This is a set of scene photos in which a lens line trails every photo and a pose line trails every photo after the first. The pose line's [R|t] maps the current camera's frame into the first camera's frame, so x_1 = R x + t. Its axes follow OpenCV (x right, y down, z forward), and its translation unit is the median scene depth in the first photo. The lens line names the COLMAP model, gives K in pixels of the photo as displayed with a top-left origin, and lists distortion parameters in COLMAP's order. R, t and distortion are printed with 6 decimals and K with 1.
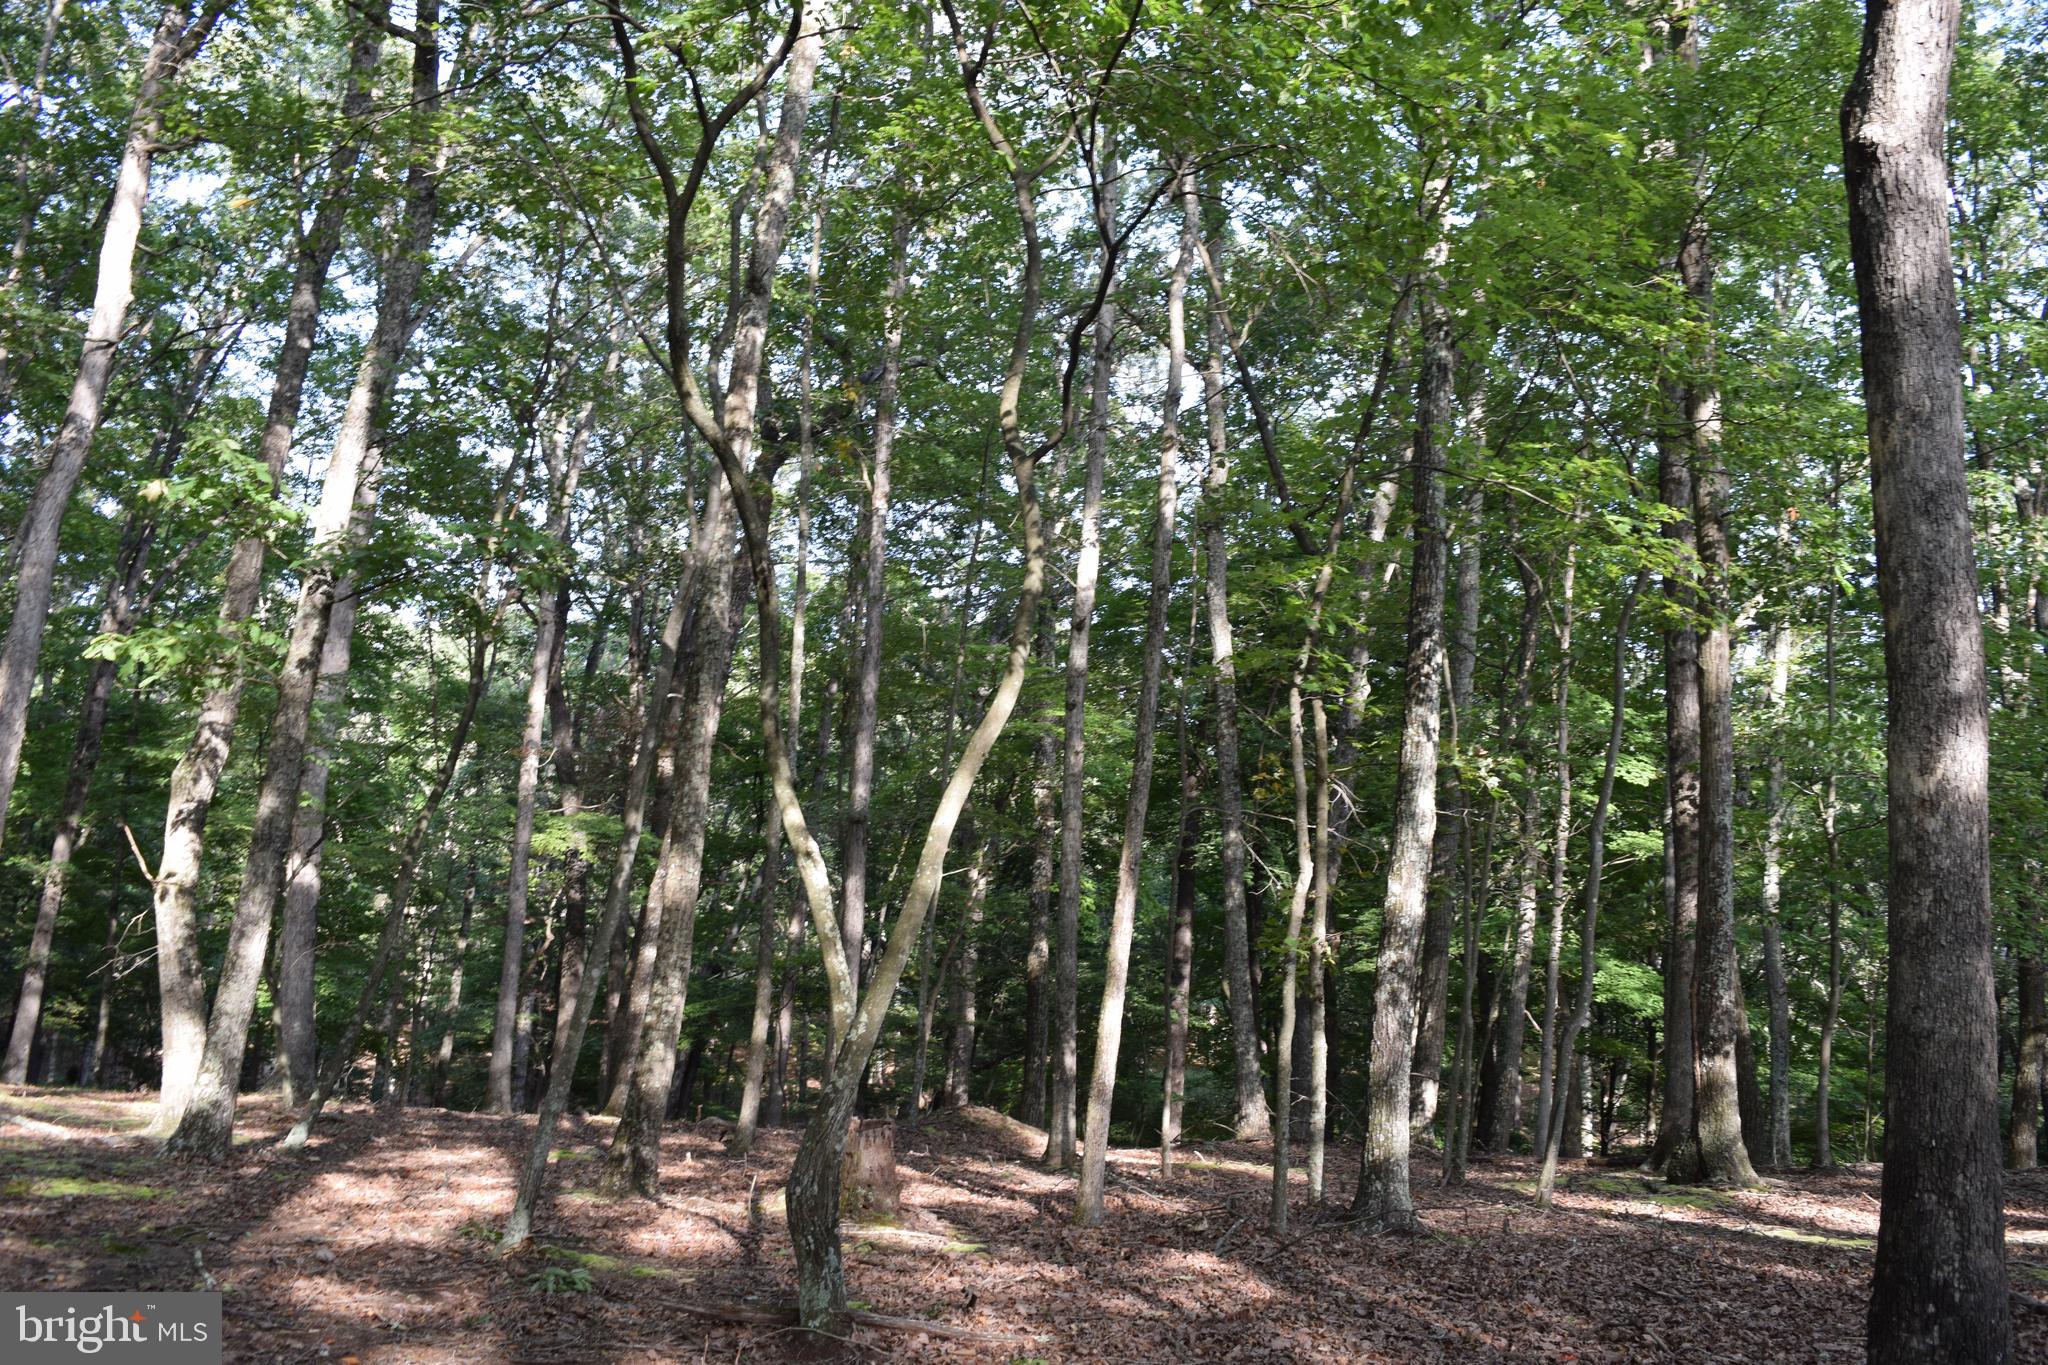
lens RADIAL K [[1645.4, 0, 1020.6], [0, 1645.4, 681.0], [0, 0, 1]] dist [-0.073842, 0.001916]
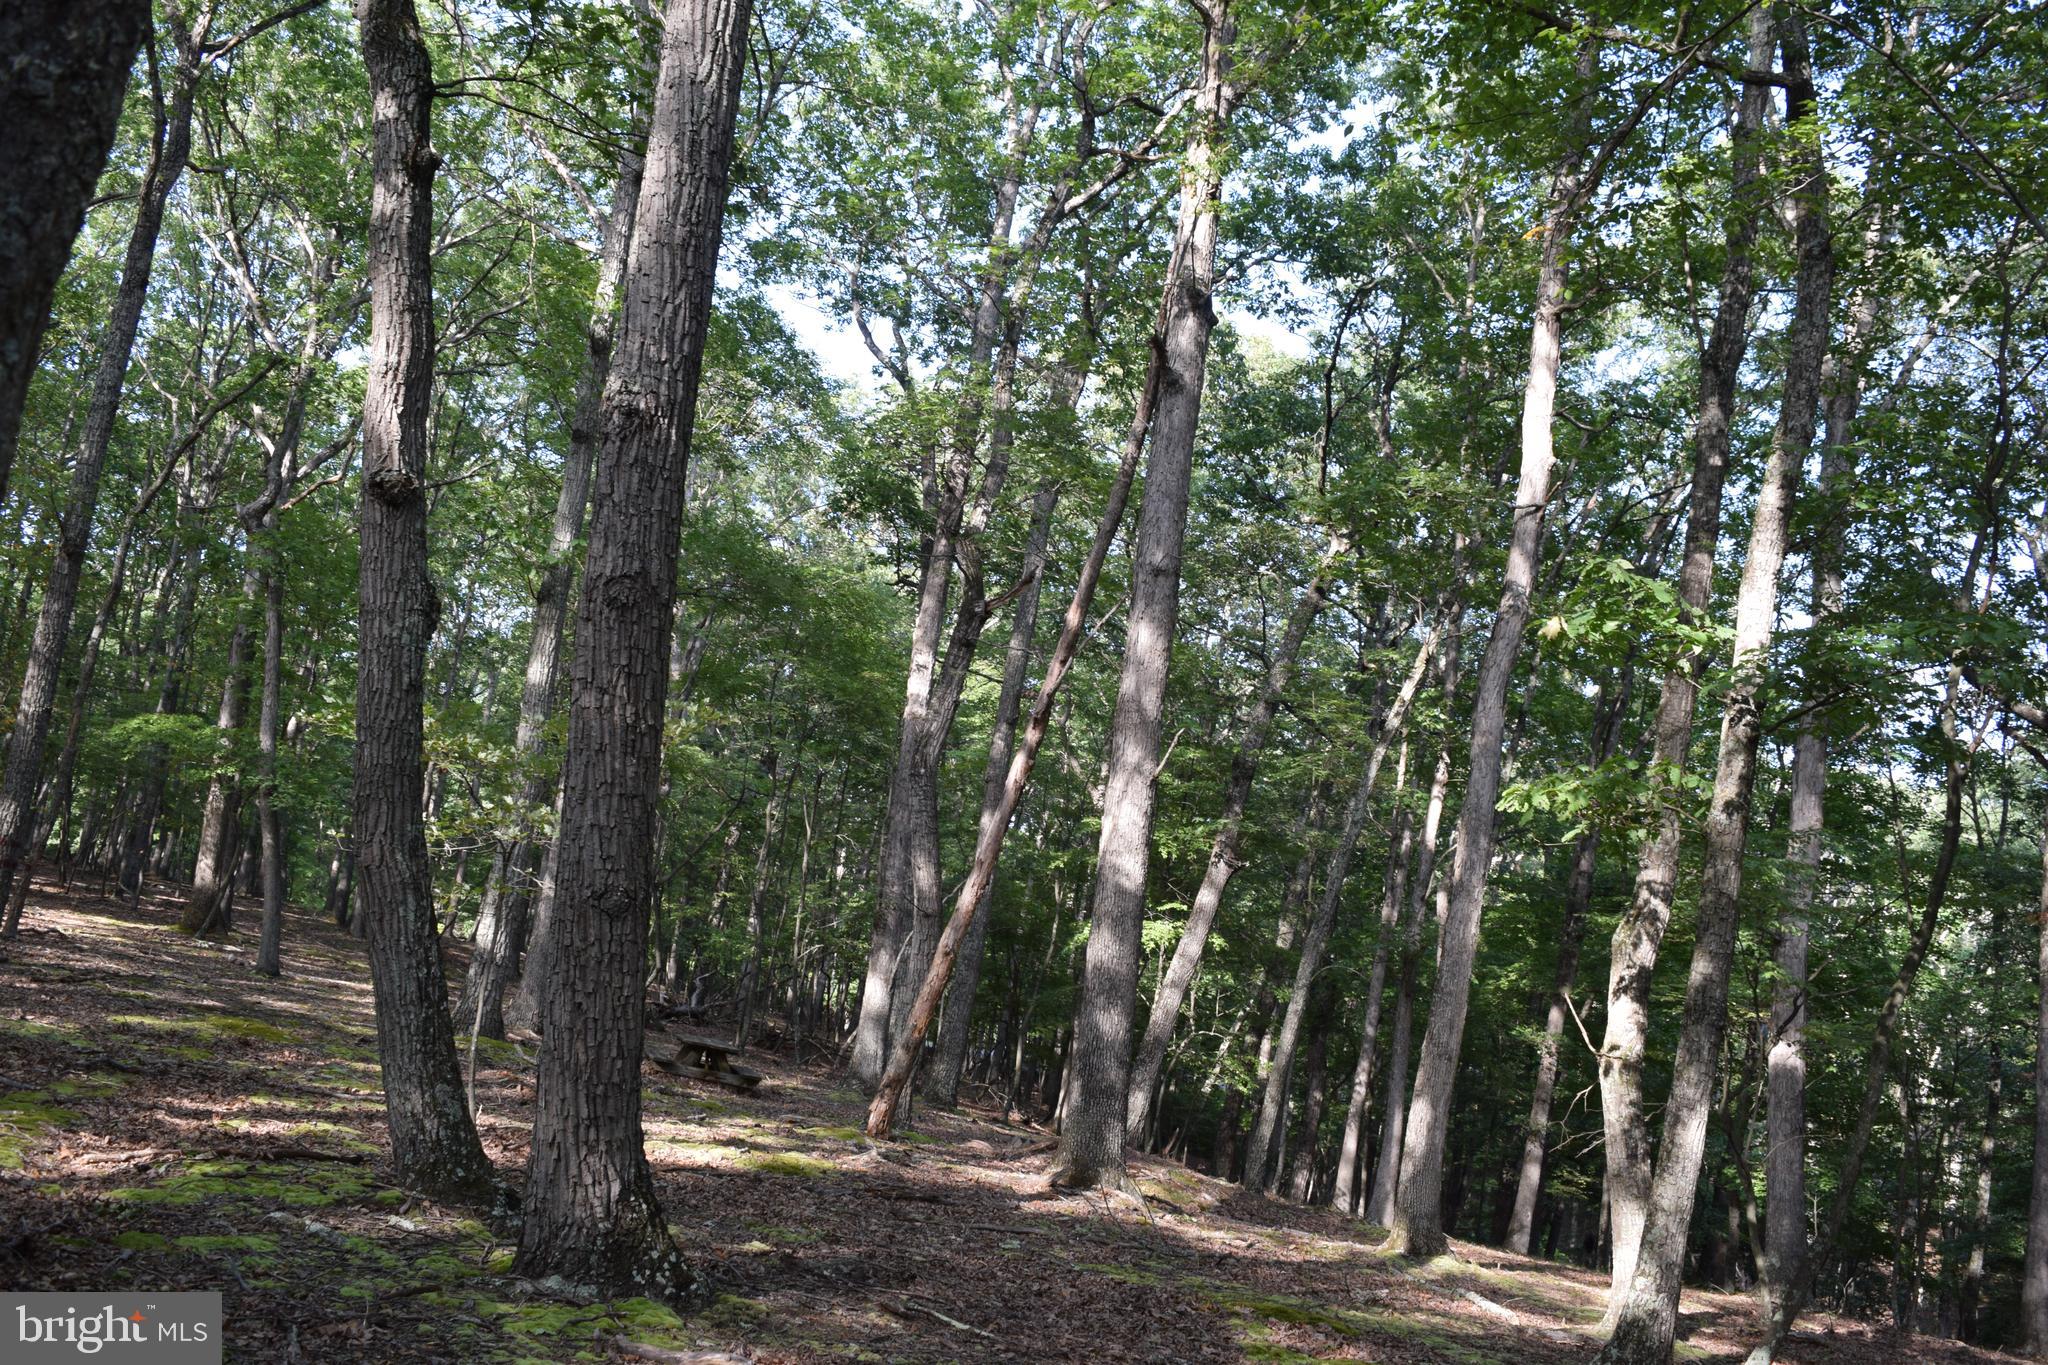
lens RADIAL K [[1645.4, 0, 1028.1], [0, 1645.4, 685.0], [0, 0, 1]] dist [-0.073842, 0.001916]
pose [[0.648267, -0.105993, -0.753999, -0.020352], [0.024773, 0.992675, -0.118246, 0.015294], [0.761010, 0.057977, 0.646144, 0.126825]]
